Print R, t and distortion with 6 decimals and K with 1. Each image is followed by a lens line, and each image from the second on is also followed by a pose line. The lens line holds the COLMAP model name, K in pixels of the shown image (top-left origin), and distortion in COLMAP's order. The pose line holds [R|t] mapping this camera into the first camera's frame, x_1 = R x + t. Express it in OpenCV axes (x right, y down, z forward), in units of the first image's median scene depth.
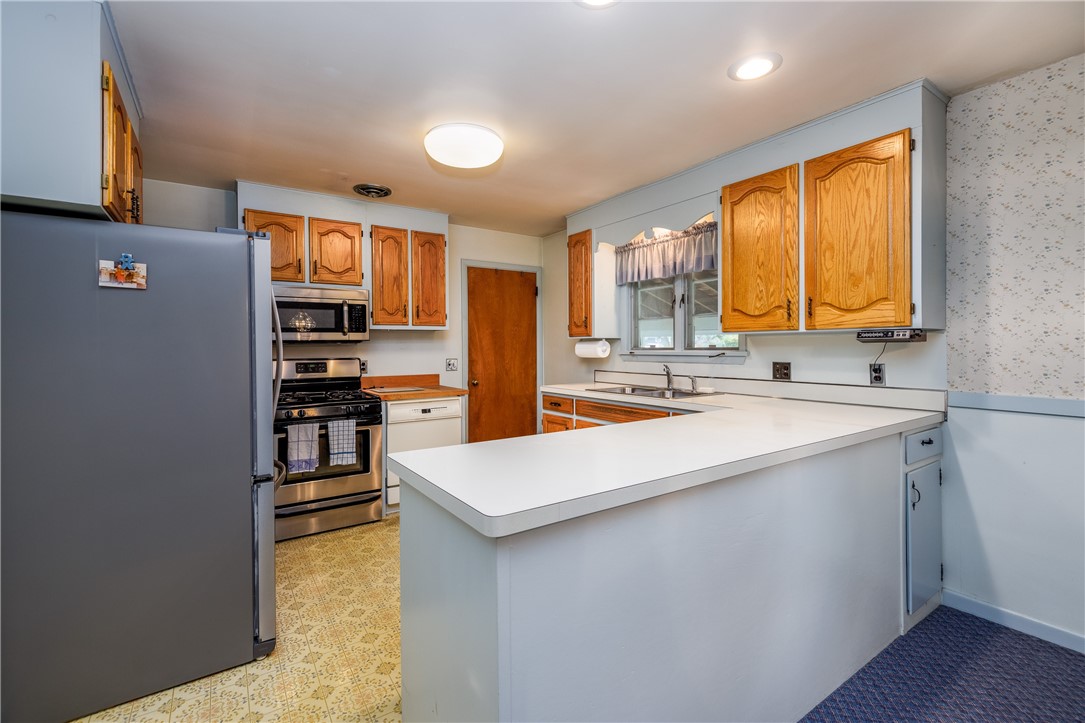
lens RADIAL K [[468.0, 0, 521.7], [0, 468.0, 348.1], [0, 0, 1]] dist [0.002150, 0.000360]
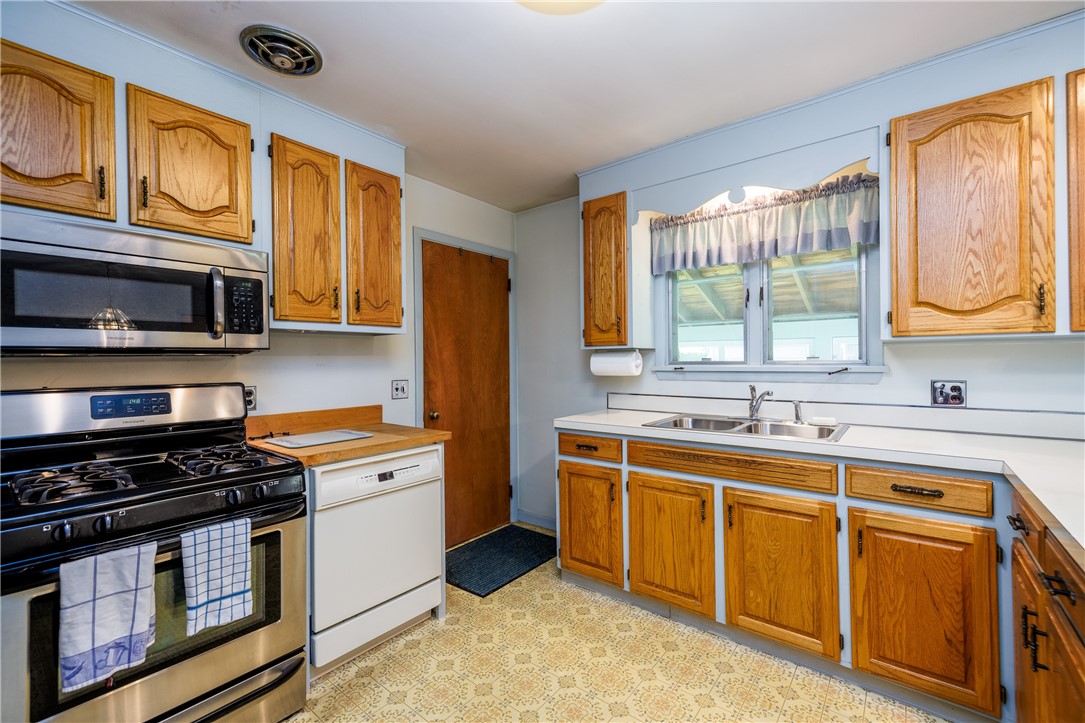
lens RADIAL K [[454.0, 0, 538.5], [0, 454.0, 359.3], [0, 0, 1]] dist [0.001788, 0.000011]
pose [[0.950849, -0.002018, 0.309649, -0.203278], [0.004644, 0.999959, -0.007743, 0.000059], [-0.309620, 0.008800, 0.950819, 0.439221]]
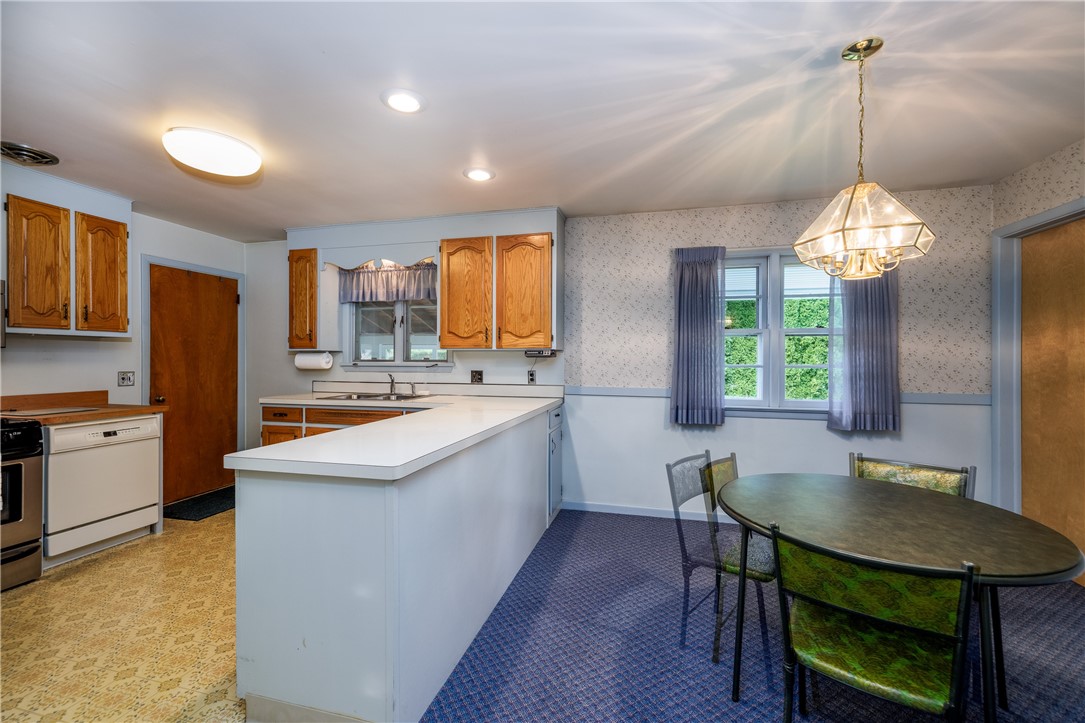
lens RADIAL K [[454.0, 0, 538.5], [0, 454.0, 359.3], [0, 0, 1]] dist [0.001788, 0.000011]
pose [[0.741100, 0.006932, 0.671359, -0.187810], [-0.005058, 0.999976, -0.004742, 0.001311], [-0.671376, 0.000119, 0.741117, -0.116978]]
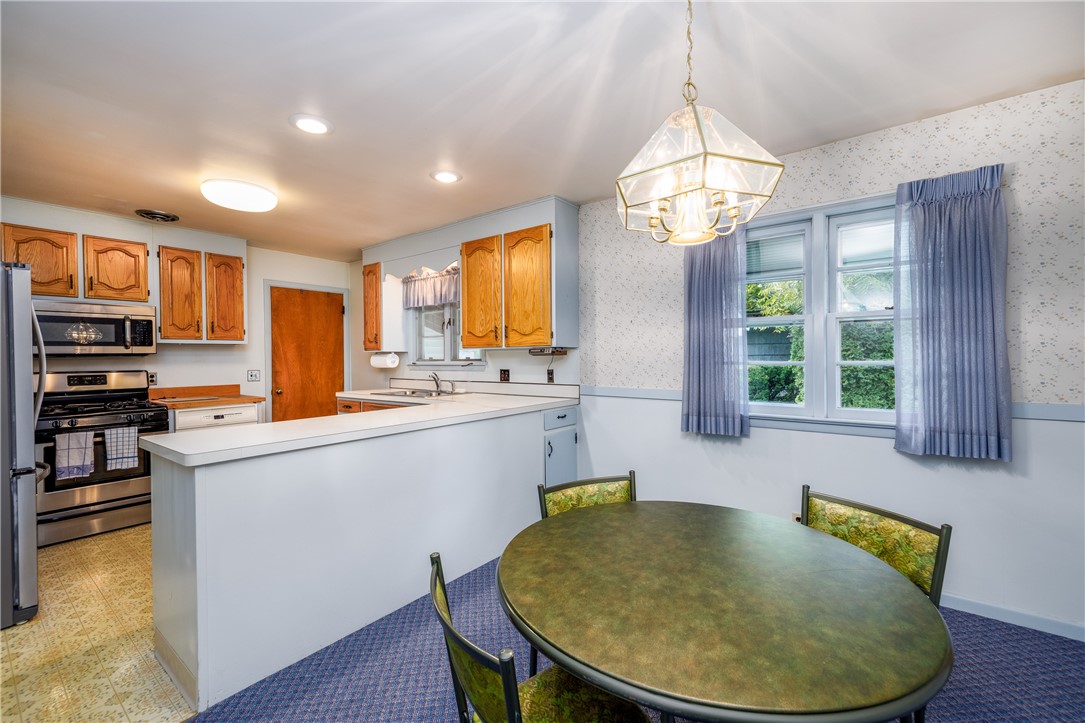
lens RADIAL K [[454.0, 0, 538.5], [0, 454.0, 359.3], [0, 0, 1]] dist [0.001788, 0.000011]
pose [[0.943689, -0.003947, 0.330811, 0.159415], [0.004310, 0.999991, -0.000363, 0.000719], [-0.330806, 0.001768, 0.943697, -0.277128]]
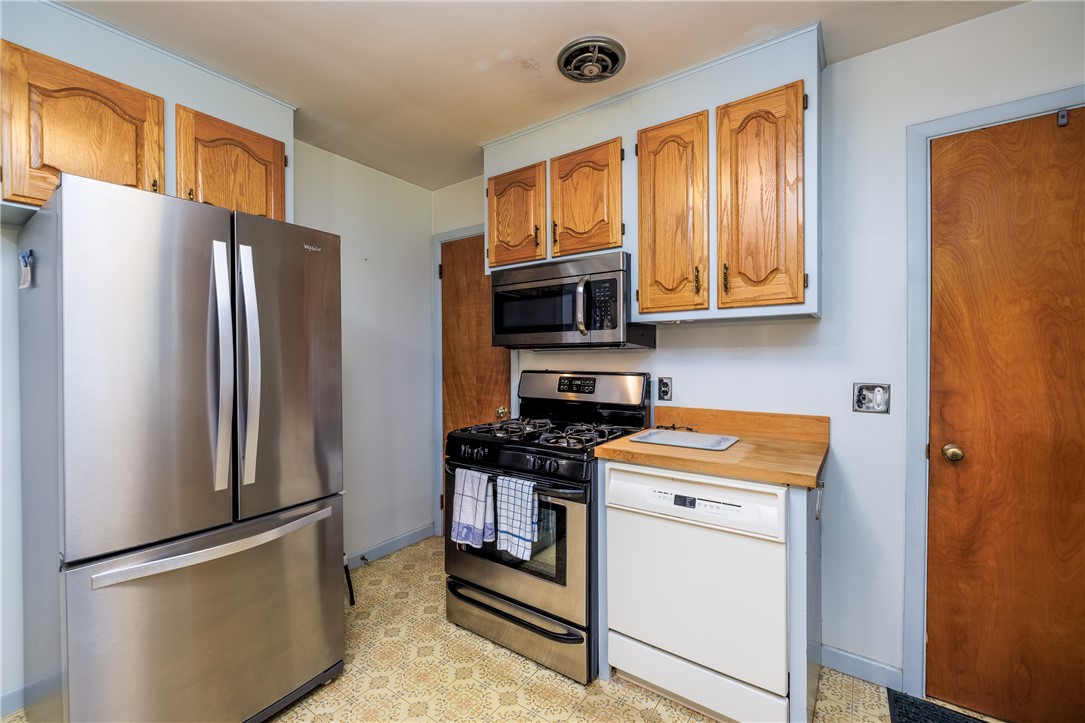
lens RADIAL K [[454.0, 0, 538.5], [0, 454.0, 359.3], [0, 0, 1]] dist [0.001788, 0.000011]
pose [[0.365287, 0.011761, -0.930821, 0.142106], [-0.001403, 0.999926, 0.012083, -0.003240], [0.930894, -0.003108, 0.365277, 0.735523]]
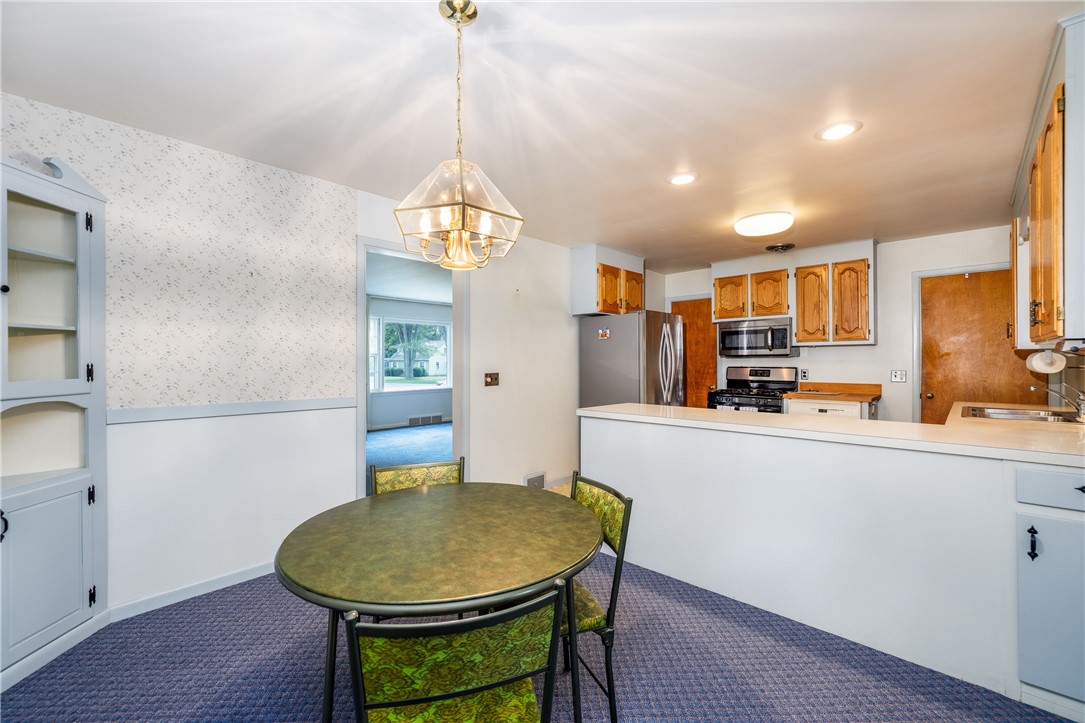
lens RADIAL K [[454.0, 0, 538.5], [0, 454.0, 359.3], [0, 0, 1]] dist [0.001788, 0.000011]
pose [[0.233996, 0.003369, -0.972232, 0.810603], [-0.001292, 0.999994, 0.003155, -0.005471], [0.972237, 0.000518, 0.233999, -0.016995]]
